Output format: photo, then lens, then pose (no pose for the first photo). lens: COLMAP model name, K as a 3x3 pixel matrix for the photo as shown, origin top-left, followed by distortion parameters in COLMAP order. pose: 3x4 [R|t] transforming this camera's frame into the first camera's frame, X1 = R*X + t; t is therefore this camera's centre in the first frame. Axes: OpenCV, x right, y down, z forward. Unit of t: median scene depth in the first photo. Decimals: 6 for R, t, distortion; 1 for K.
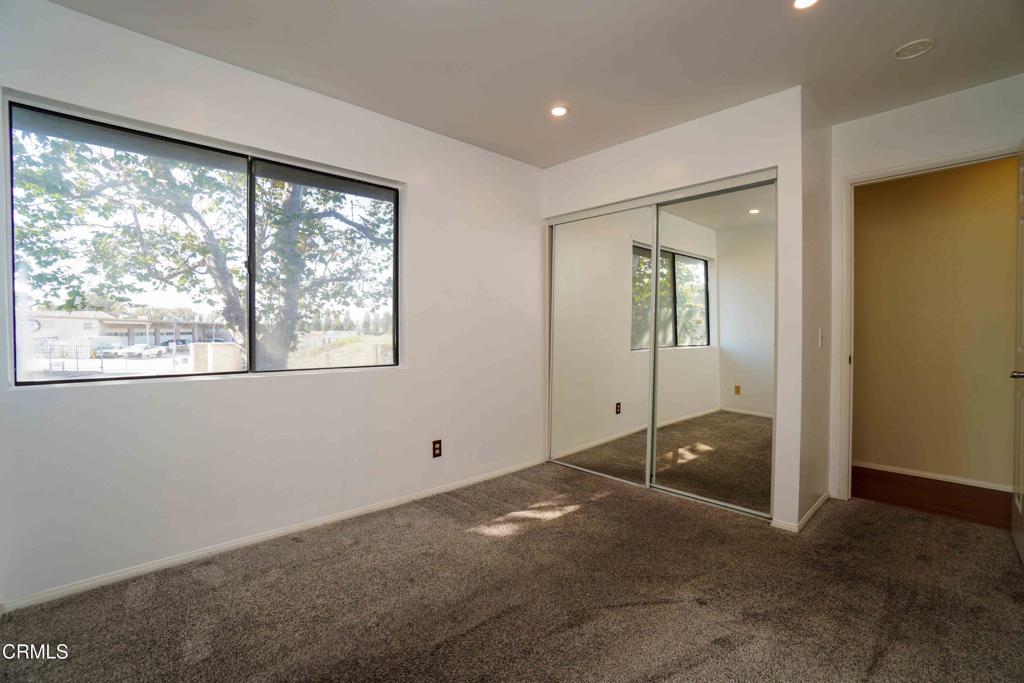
lens RADIAL K [[454.1, 0, 499.2], [0, 454.1, 339.7], [0, 0, 1]] dist [-0.058497, 0.018886]
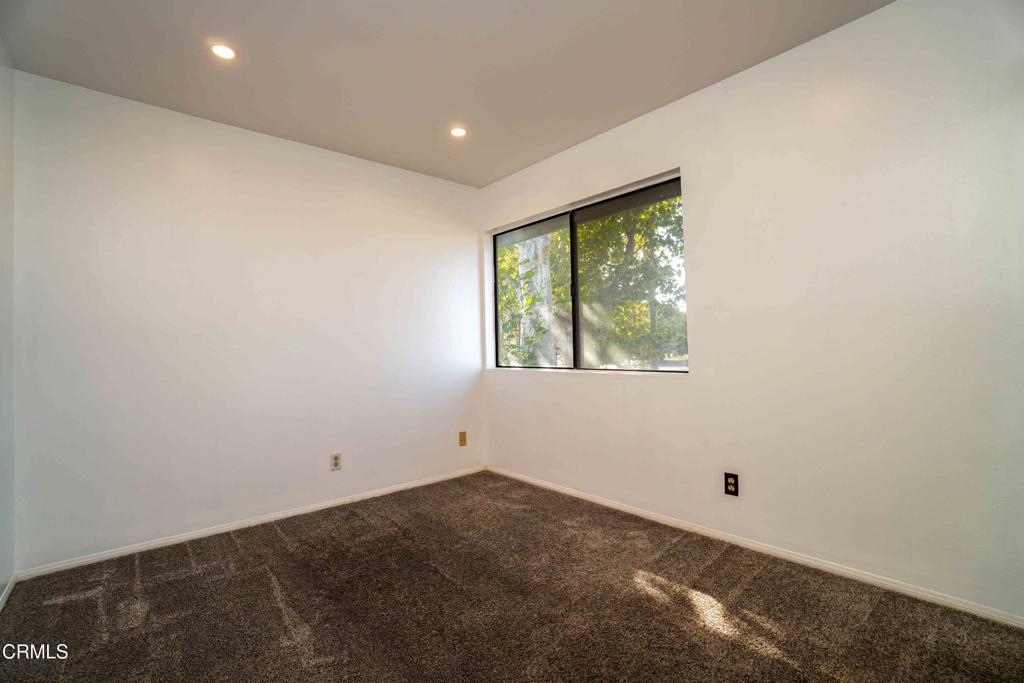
lens RADIAL K [[454.1, 0, 499.2], [0, 454.1, 339.7], [0, 0, 1]] dist [-0.058497, 0.018886]
pose [[-0.044820, -0.022209, -0.998748, 0.686516], [0.004821, 0.999736, -0.022448, 0.010777], [0.998983, -0.005821, -0.044701, 0.683707]]
